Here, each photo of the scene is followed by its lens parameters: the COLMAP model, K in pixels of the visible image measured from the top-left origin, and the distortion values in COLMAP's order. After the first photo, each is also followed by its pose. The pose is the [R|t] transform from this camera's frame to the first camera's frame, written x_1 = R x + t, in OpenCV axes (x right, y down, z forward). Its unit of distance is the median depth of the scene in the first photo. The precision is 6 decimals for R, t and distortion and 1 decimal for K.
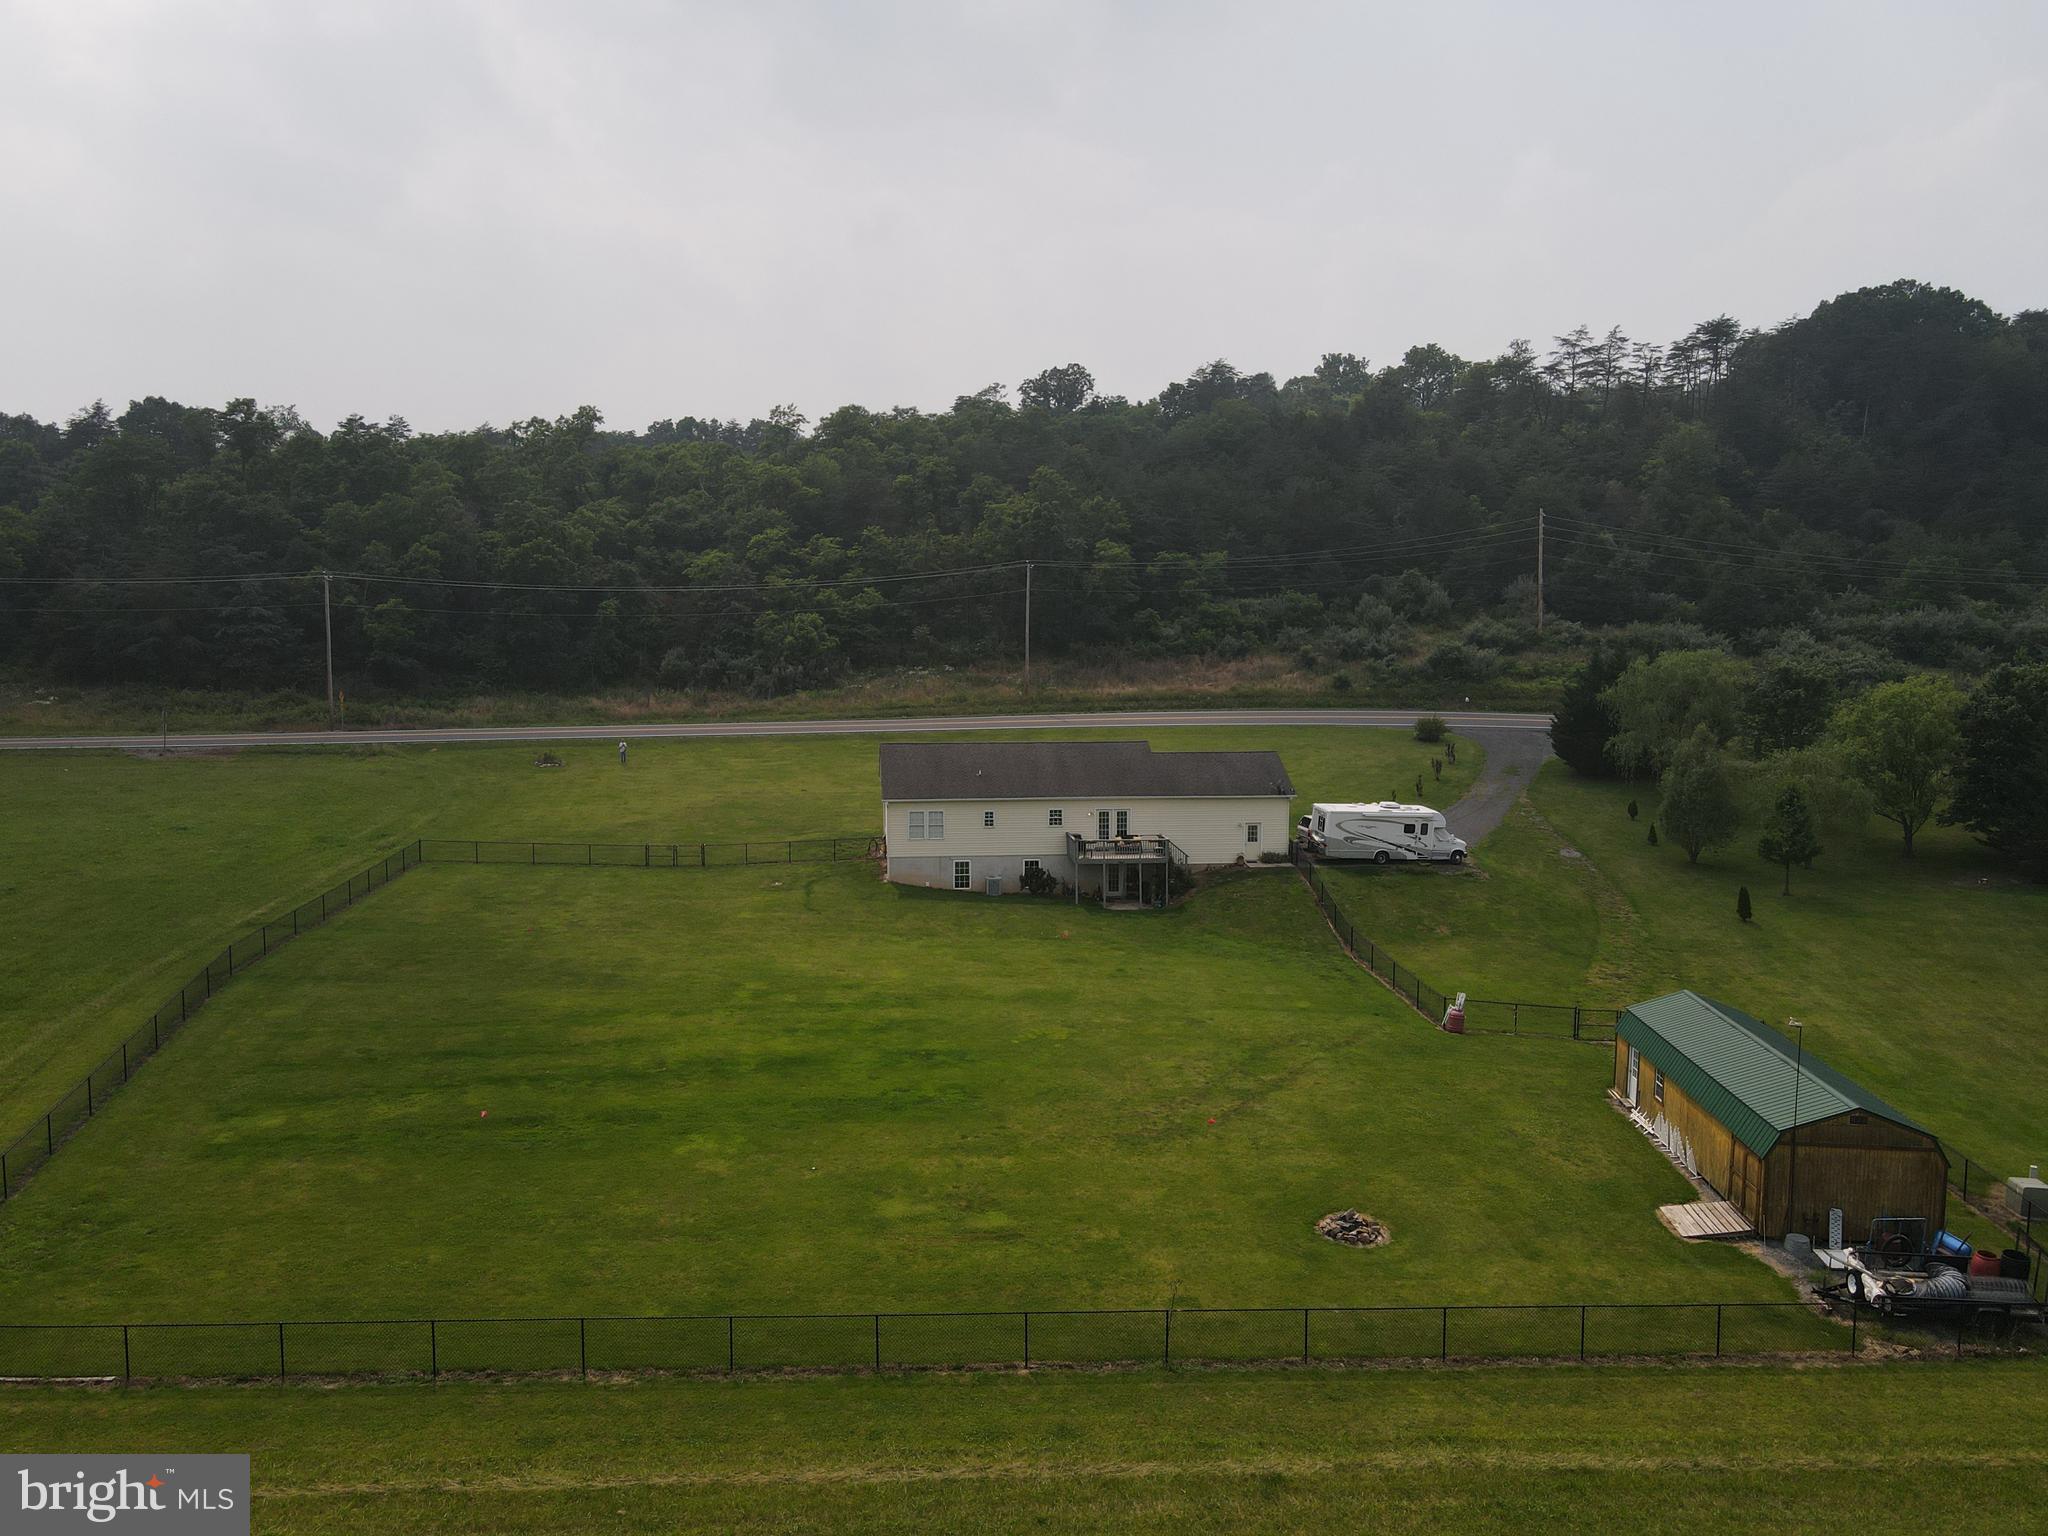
lens RADIAL K [[1506.9, 0, 1024.6], [0, 1506.9, 771.2], [0, 0, 1]] dist [-0.001228, 0.029253]
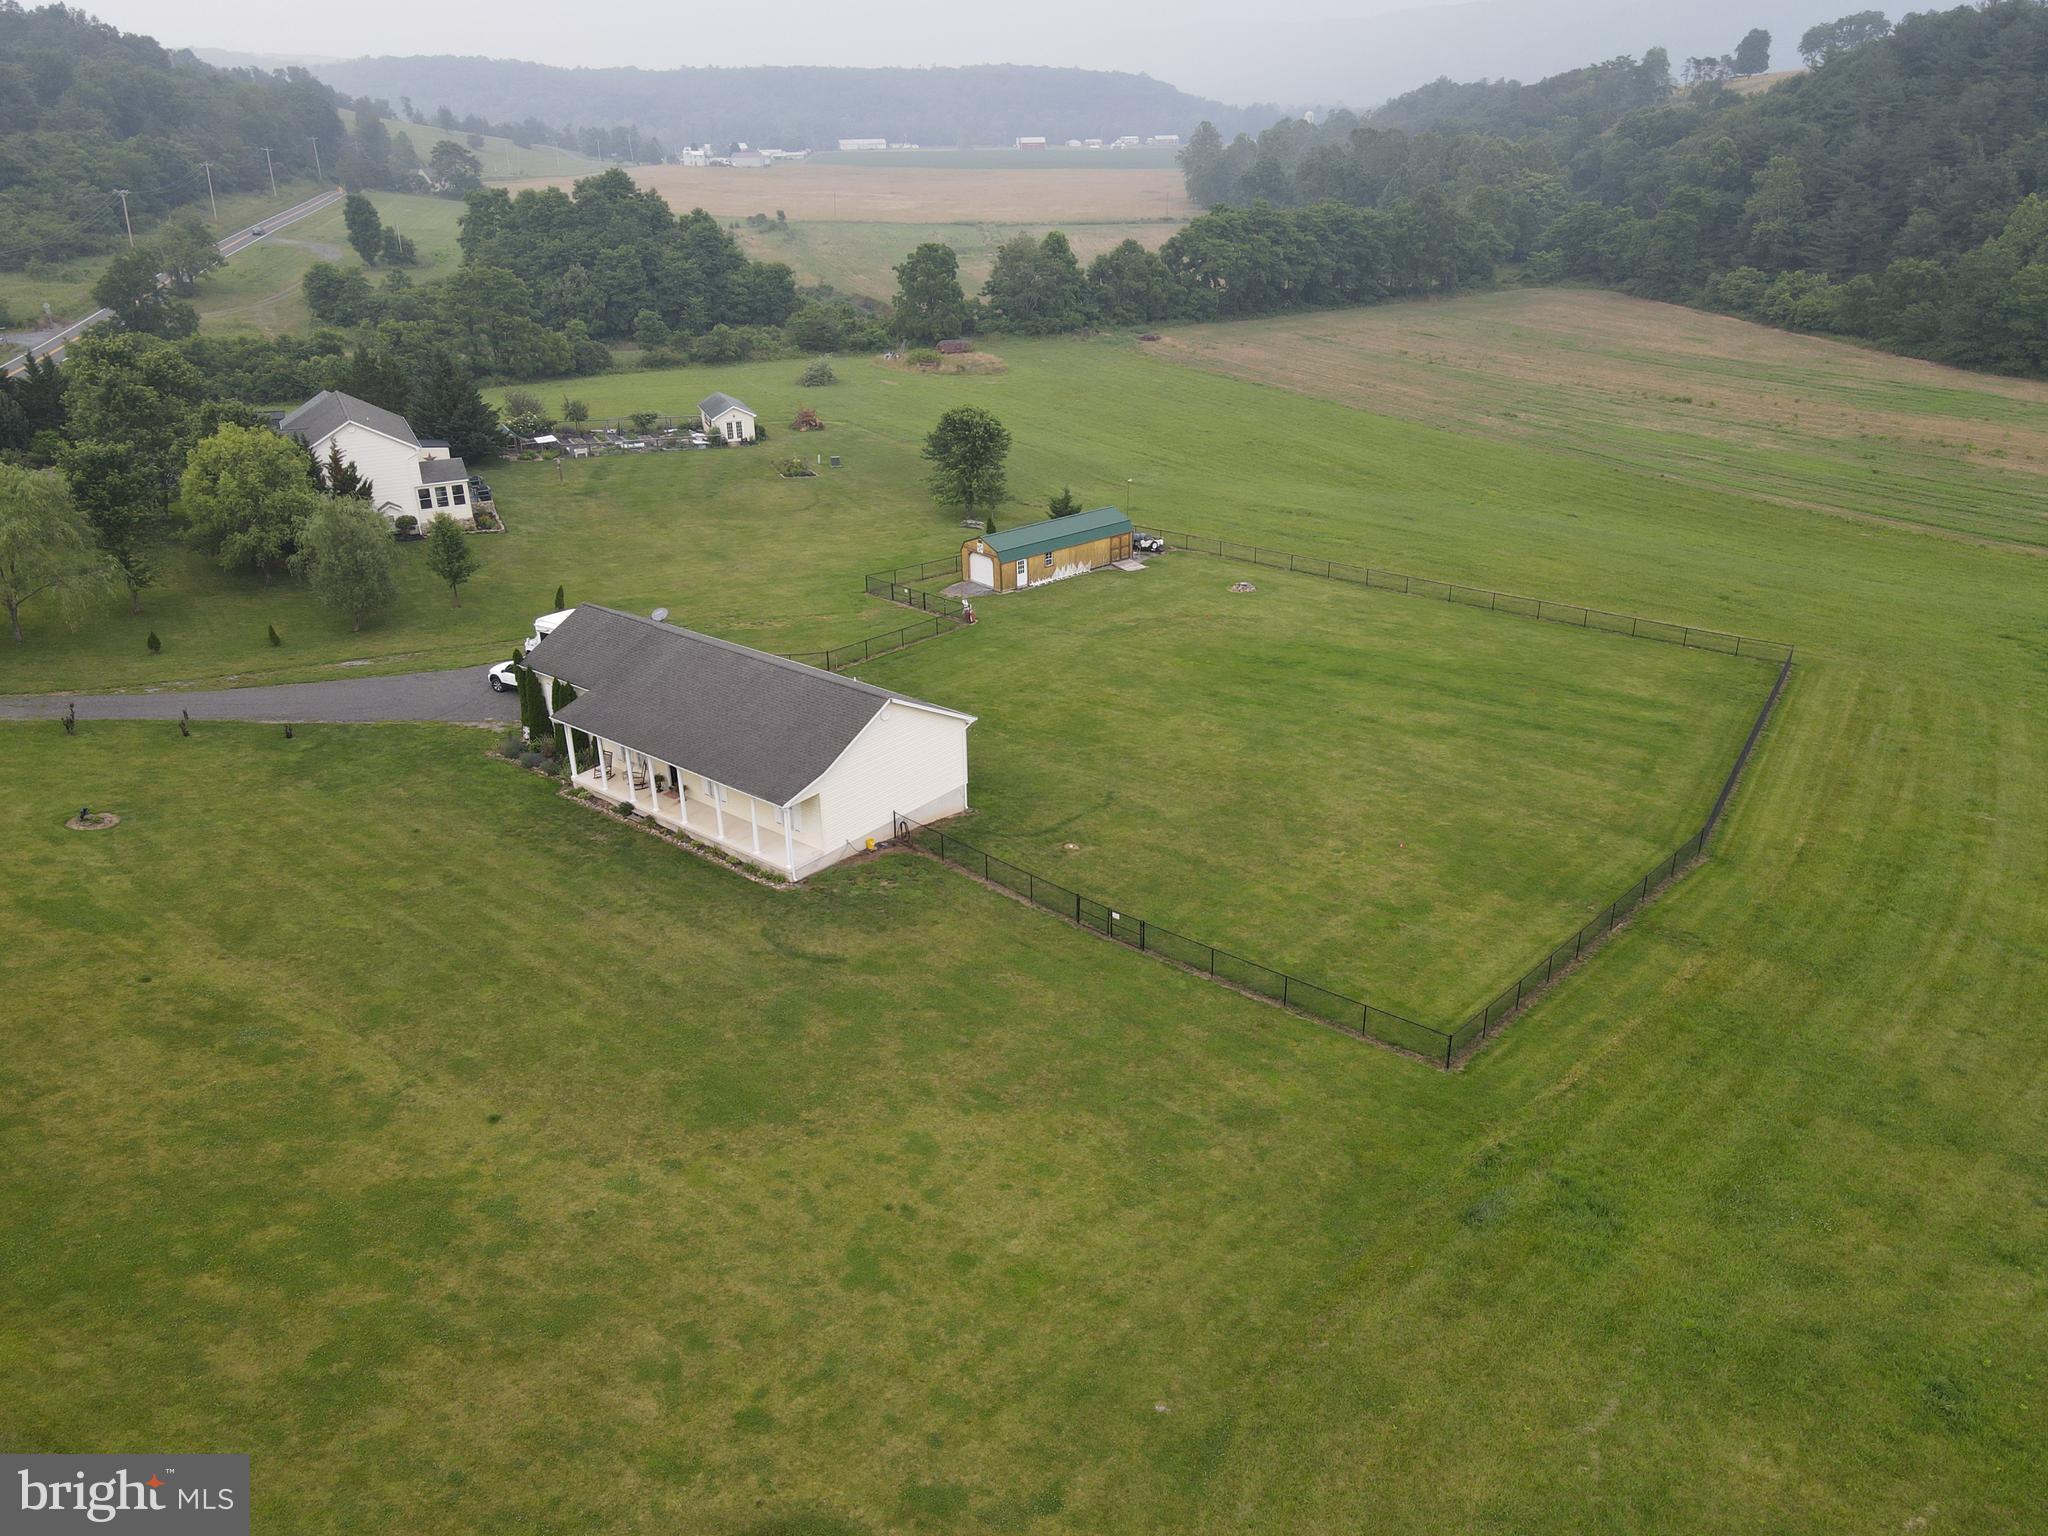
lens RADIAL K [[1506.9, 0, 1021.3], [0, 1506.9, 770.1], [0, 0, 1]] dist [-0.001228, 0.029253]
pose [[-0.700588, -0.283221, 0.654952, -0.641840], [0.083138, 0.879209, 0.469127, -0.331652], [-0.708706, 0.383116, -0.592417, 1.428578]]
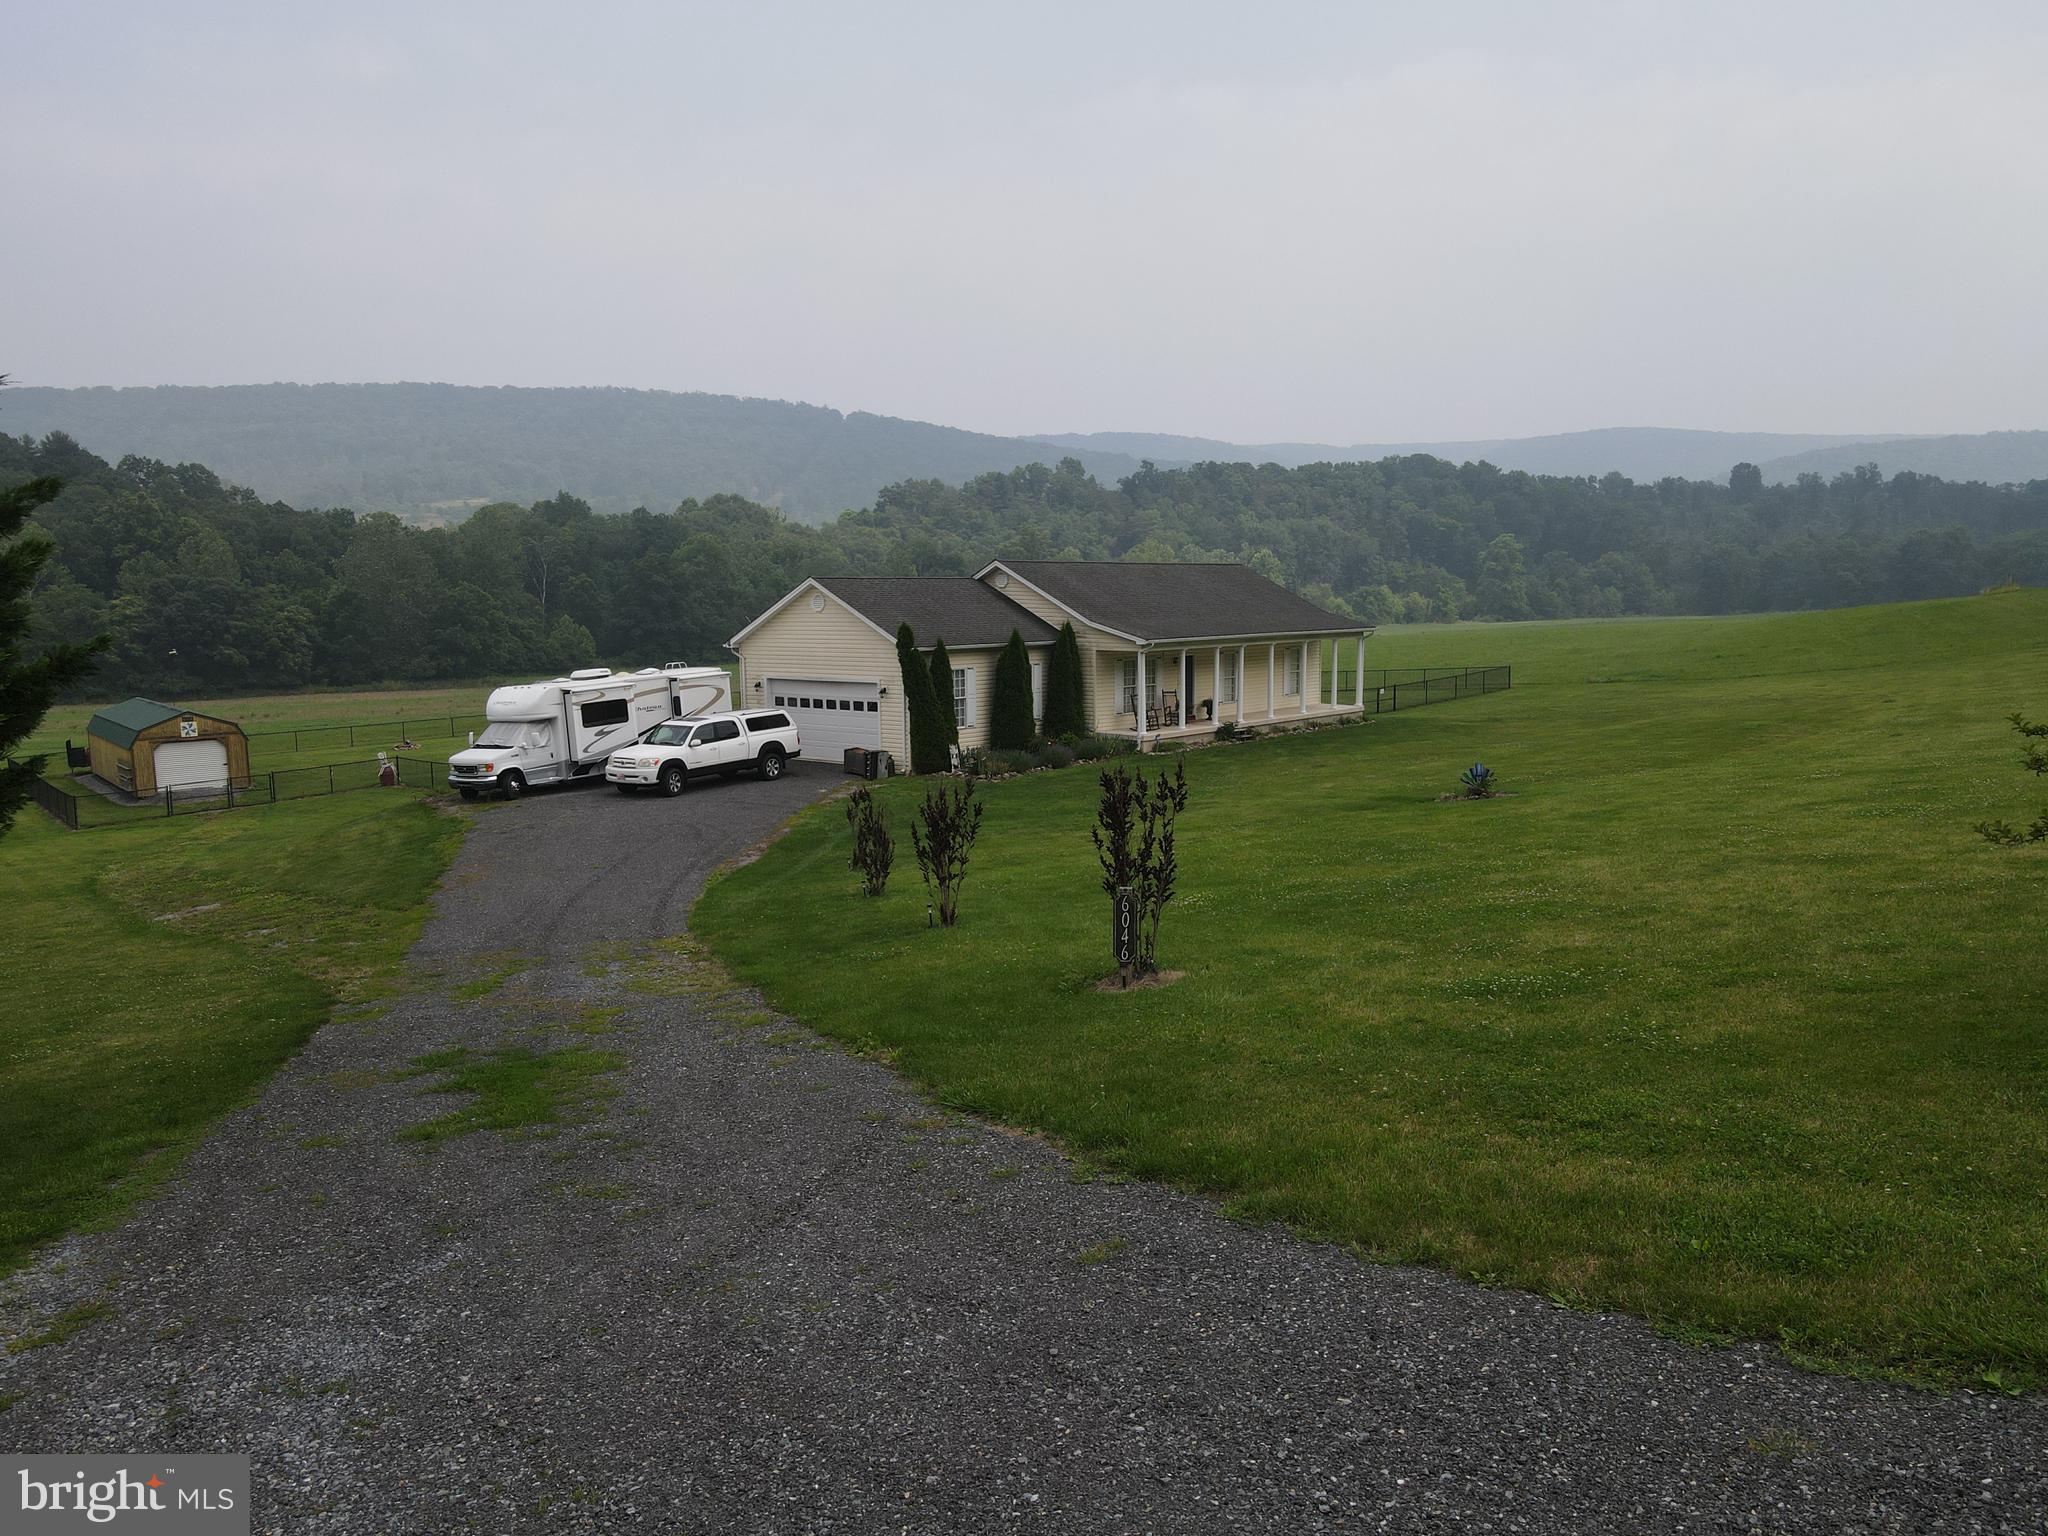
lens RADIAL K [[1506.9, 0, 1017.8], [0, 1506.9, 780.3], [0, 0, 1]] dist [-0.001228, 0.029253]
pose [[-0.728674, 0.093593, -0.678436, 0.497829], [-0.054261, 0.979614, 0.193421, -0.051754], [0.682708, 0.177753, -0.708741, 1.490978]]
